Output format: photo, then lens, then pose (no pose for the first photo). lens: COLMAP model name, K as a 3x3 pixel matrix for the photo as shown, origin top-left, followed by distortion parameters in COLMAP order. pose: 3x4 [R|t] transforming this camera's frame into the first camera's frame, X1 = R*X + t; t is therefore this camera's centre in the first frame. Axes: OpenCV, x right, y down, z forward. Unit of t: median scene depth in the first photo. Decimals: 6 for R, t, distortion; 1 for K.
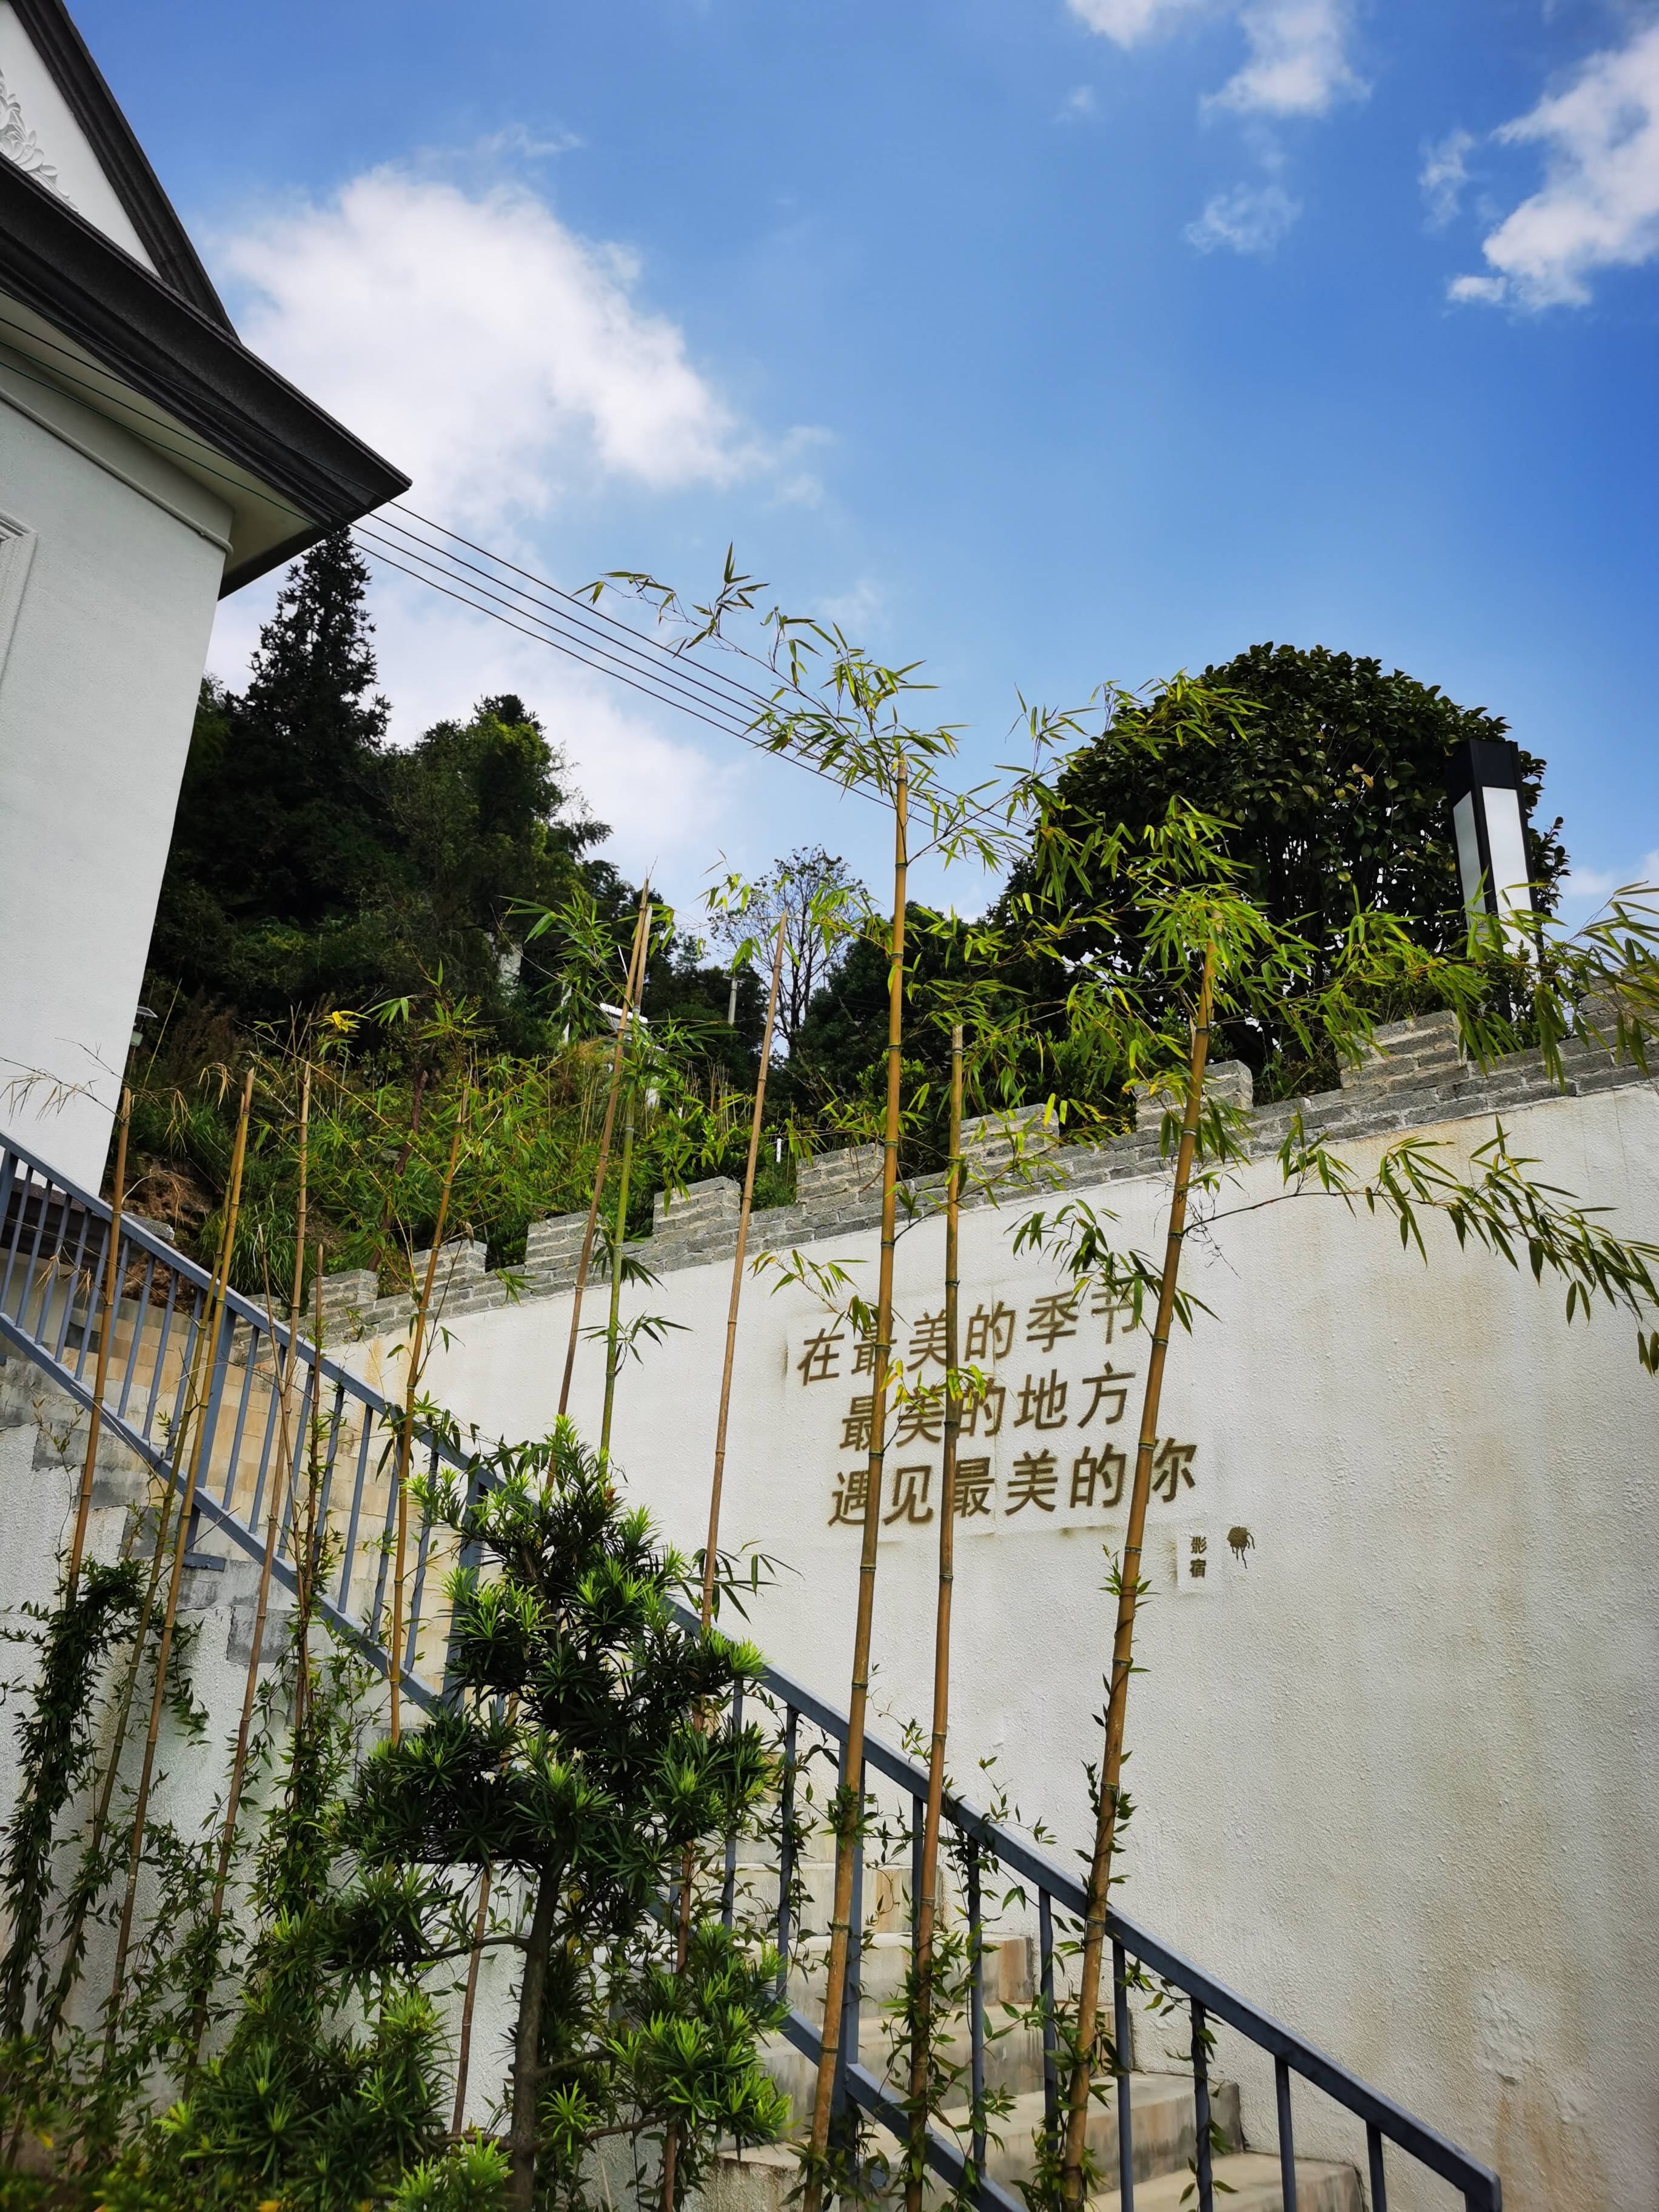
lens RADIAL K [[1709.6, 0, 829.5], [0, 1709.6, 1106.0], [0, 0, 1]] dist [0.000716, -0.000057]
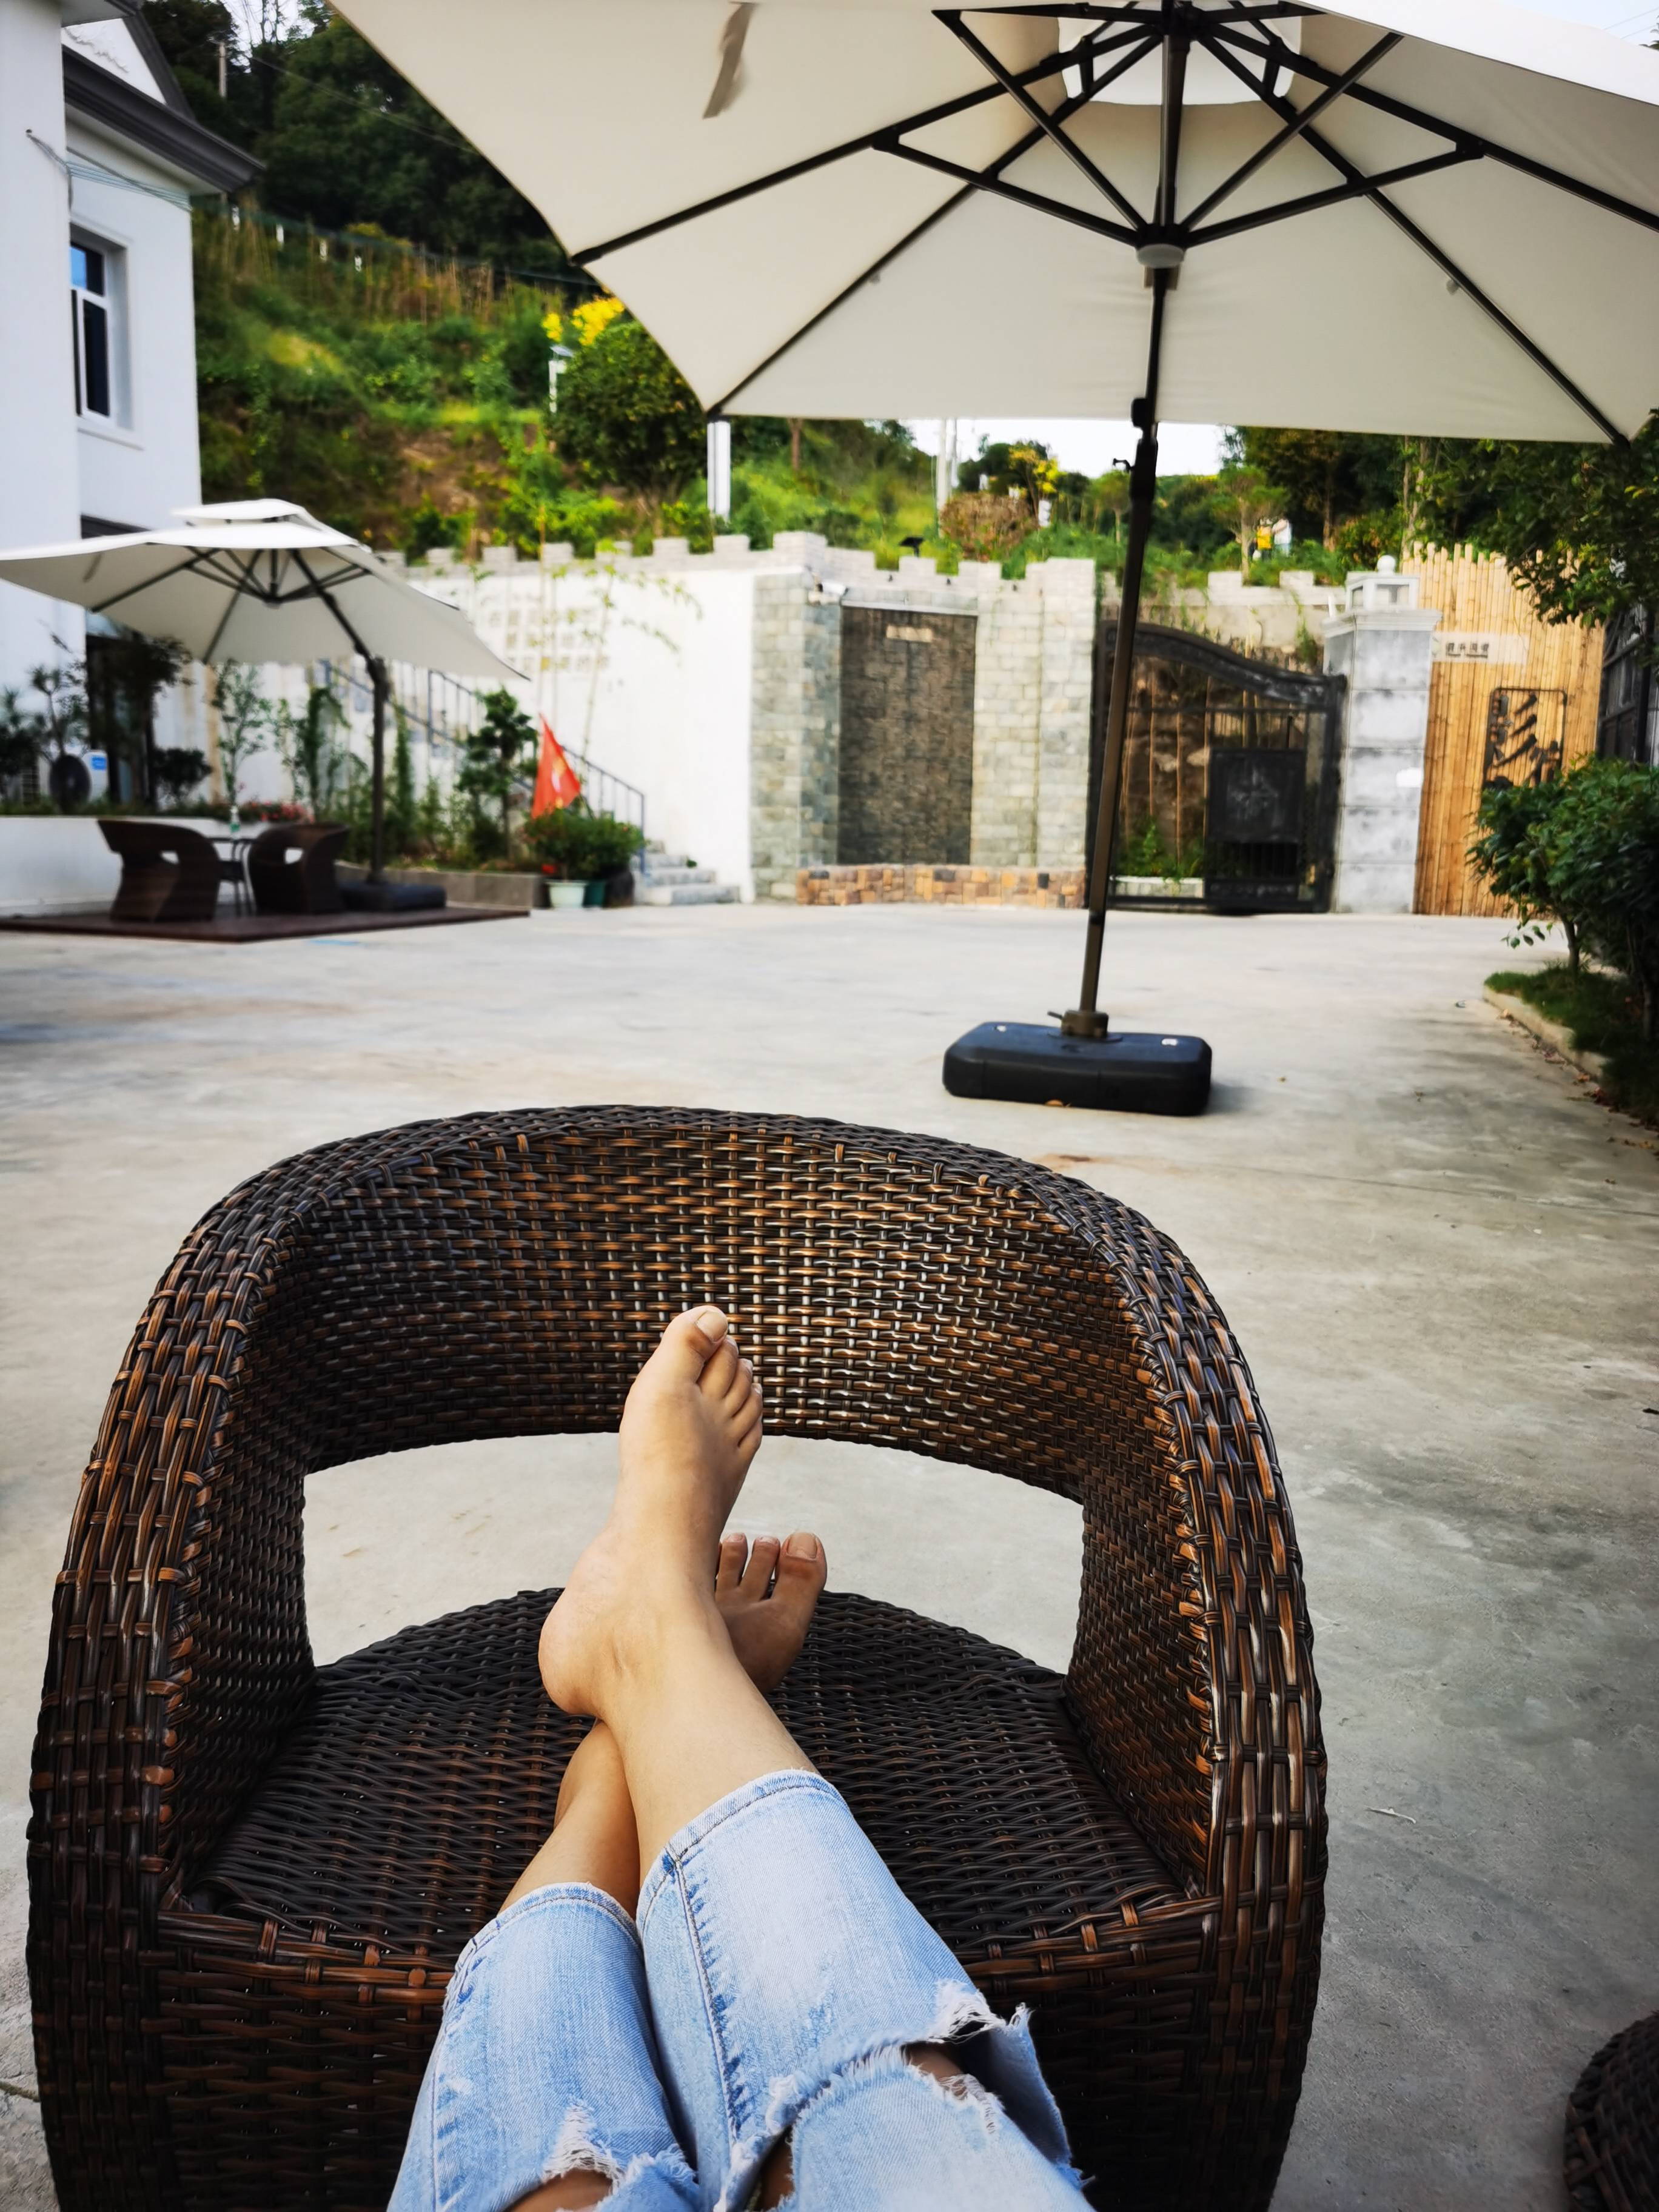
lens RADIAL K [[1709.6, 0, 829.5], [0, 1709.6, 1106.0], [0, 0, 1]] dist [0.000716, -0.000057]
pose [[0.954024, -0.051364, 0.295297, -0.540508], [-0.107583, 0.860875, 0.497313, -0.975715], [-0.279758, -0.506217, 0.815769, -2.998316]]
